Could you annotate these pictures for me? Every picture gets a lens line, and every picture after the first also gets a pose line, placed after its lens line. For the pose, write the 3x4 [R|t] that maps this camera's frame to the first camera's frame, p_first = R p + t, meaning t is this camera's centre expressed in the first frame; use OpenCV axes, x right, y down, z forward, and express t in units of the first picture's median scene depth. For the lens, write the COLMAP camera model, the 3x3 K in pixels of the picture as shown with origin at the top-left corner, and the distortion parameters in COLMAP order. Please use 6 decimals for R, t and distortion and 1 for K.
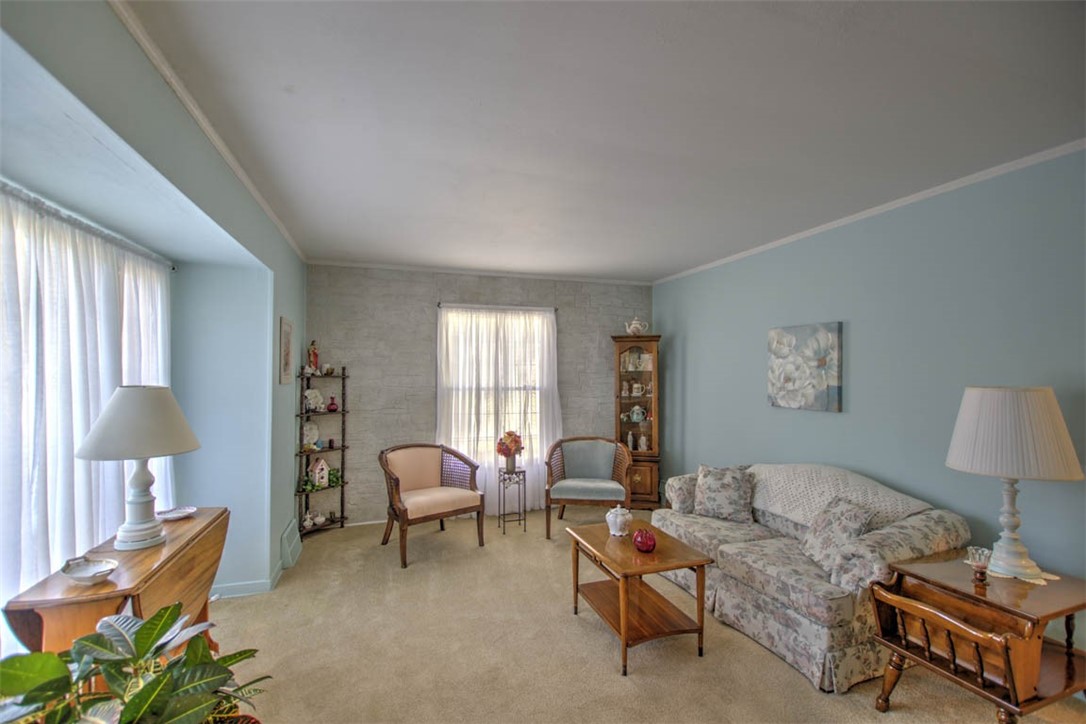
lens RADIAL K [[471.2, 0, 542.6], [0, 471.2, 369.1], [0, 0, 1]] dist [-0.007986, 0.001491]
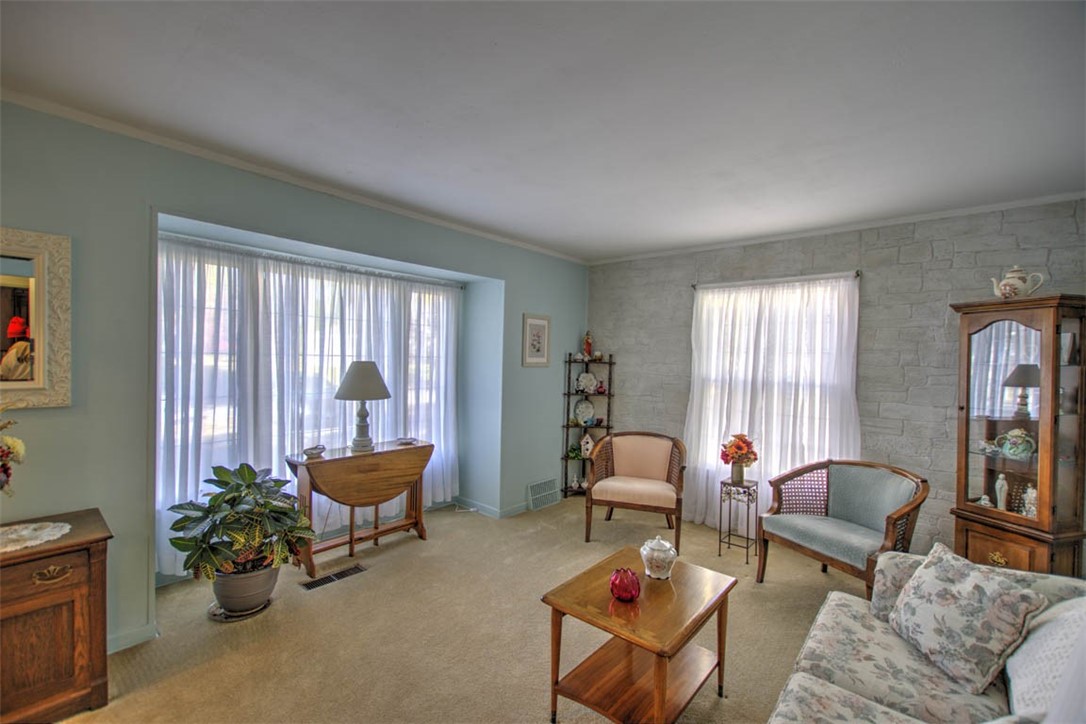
lens RADIAL K [[471.2, 0, 534.0], [0, 471.2, 366.7], [0, 0, 1]] dist [-0.007986, 0.001491]
pose [[0.506312, 0.026420, -0.861945, 0.446702], [-0.016086, 0.999646, 0.021192, 0.003937], [0.862200, 0.003135, 0.506558, 0.287917]]
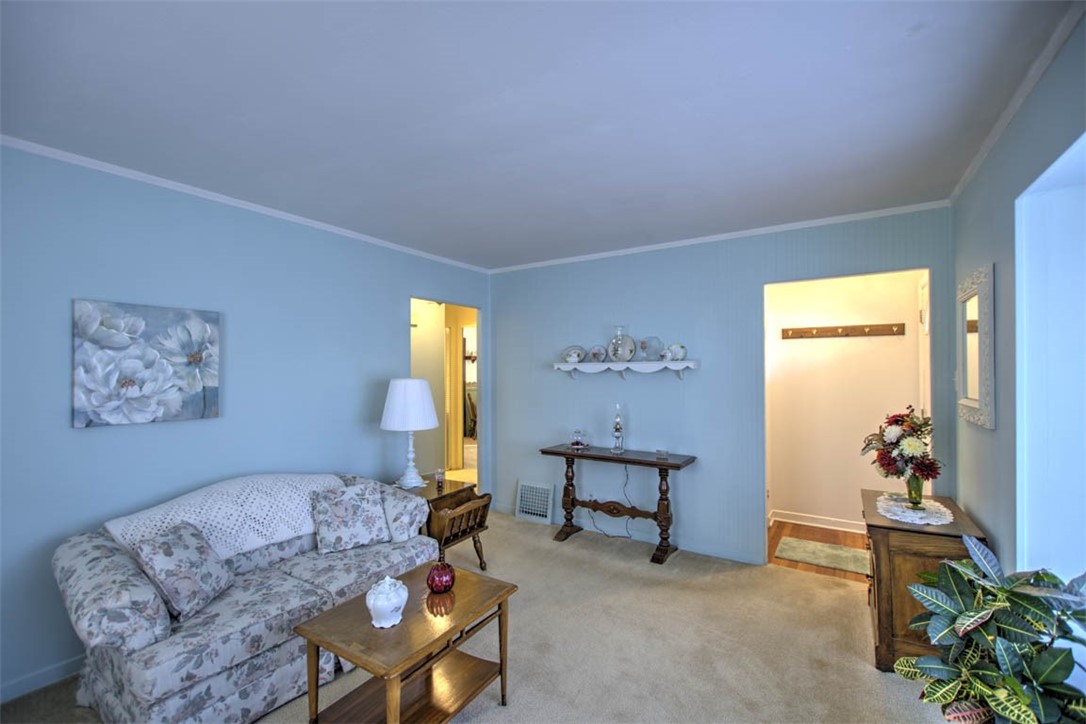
lens RADIAL K [[471.2, 0, 542.4], [0, 471.2, 362.7], [0, 0, 1]] dist [-0.007986, 0.001491]
pose [[-0.634991, 0.004210, 0.772508, -0.306064], [-0.008460, 0.999887, -0.012403, -0.001682], [-0.772474, -0.014412, -0.634883, 0.801539]]
